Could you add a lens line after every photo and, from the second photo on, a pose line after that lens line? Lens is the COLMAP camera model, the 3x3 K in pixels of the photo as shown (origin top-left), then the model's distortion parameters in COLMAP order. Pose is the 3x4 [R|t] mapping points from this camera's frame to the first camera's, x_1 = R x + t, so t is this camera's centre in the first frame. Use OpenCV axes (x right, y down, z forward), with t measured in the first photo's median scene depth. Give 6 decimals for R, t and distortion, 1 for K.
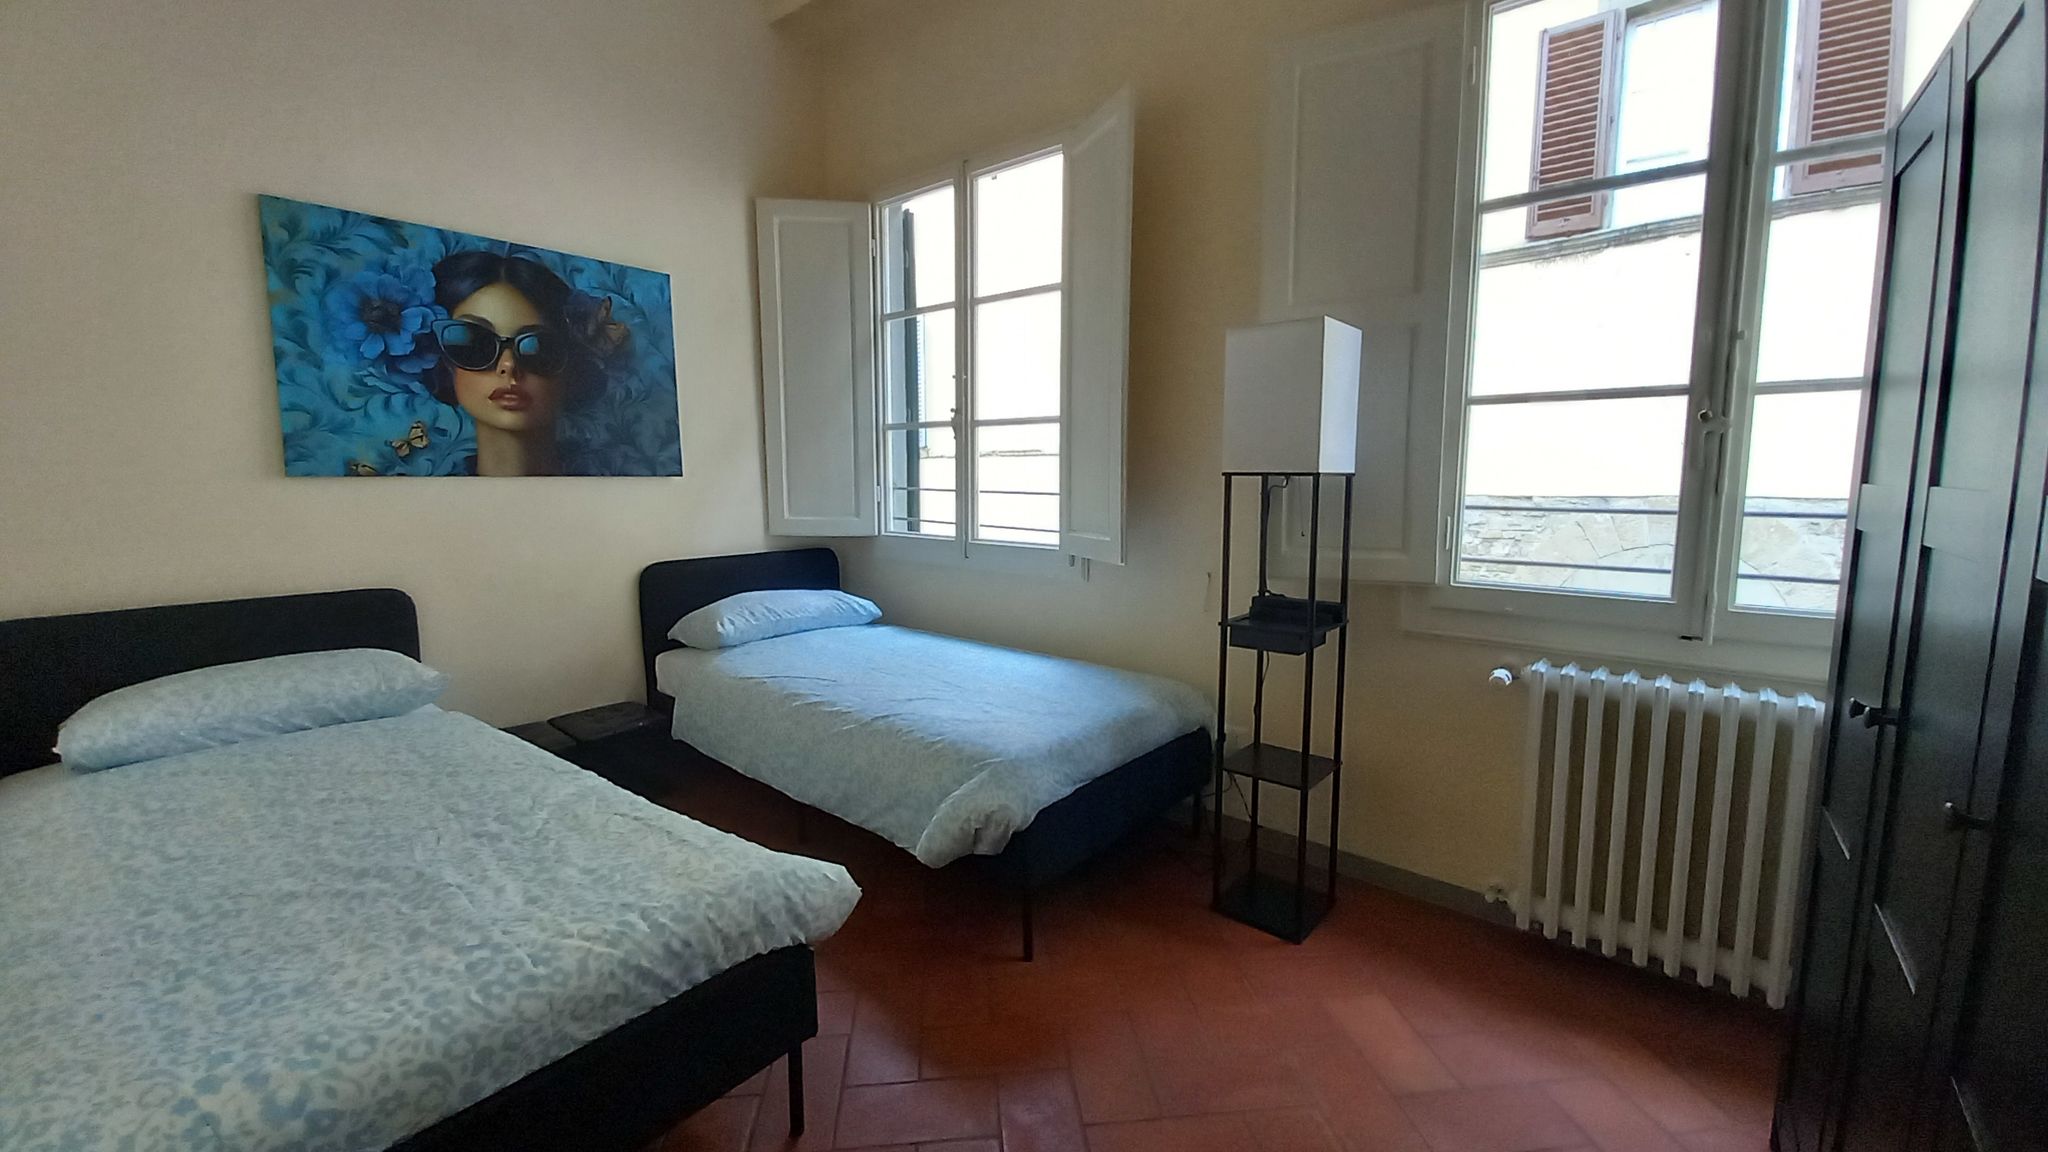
lens RADIAL K [[809.3, 0, 1032.6], [0, 809.3, 562.3], [0, 0, 1]] dist [0.019396, -0.016004]
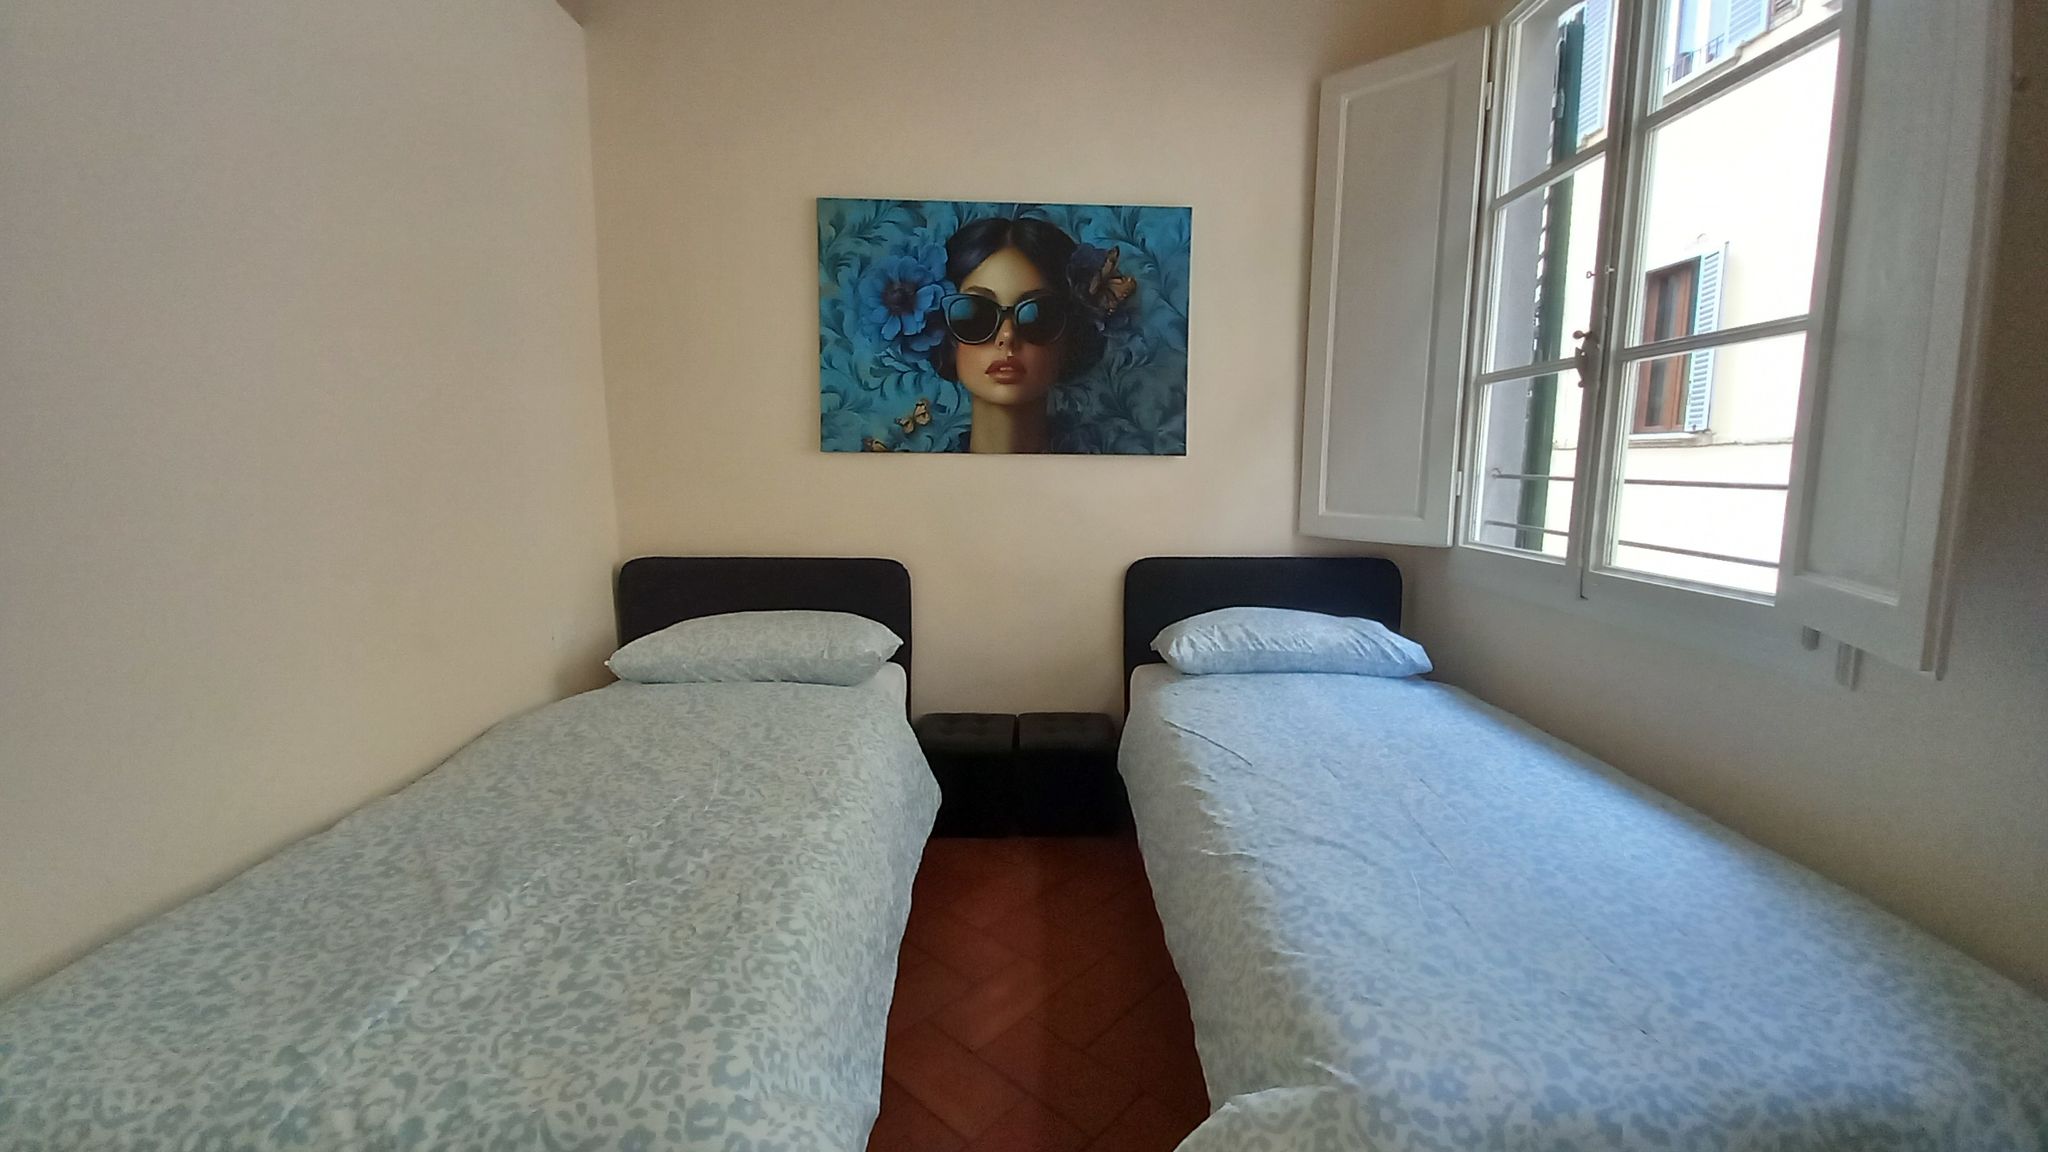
lens RADIAL K [[809.3, 0, 1032.6], [0, 809.3, 562.3], [0, 0, 1]] dist [0.019396, -0.016004]
pose [[0.656105, 0.093102, -0.748905, 0.112423], [-0.089507, 0.994957, 0.045274, -0.027650], [0.749343, 0.037328, 0.661129, 0.439271]]
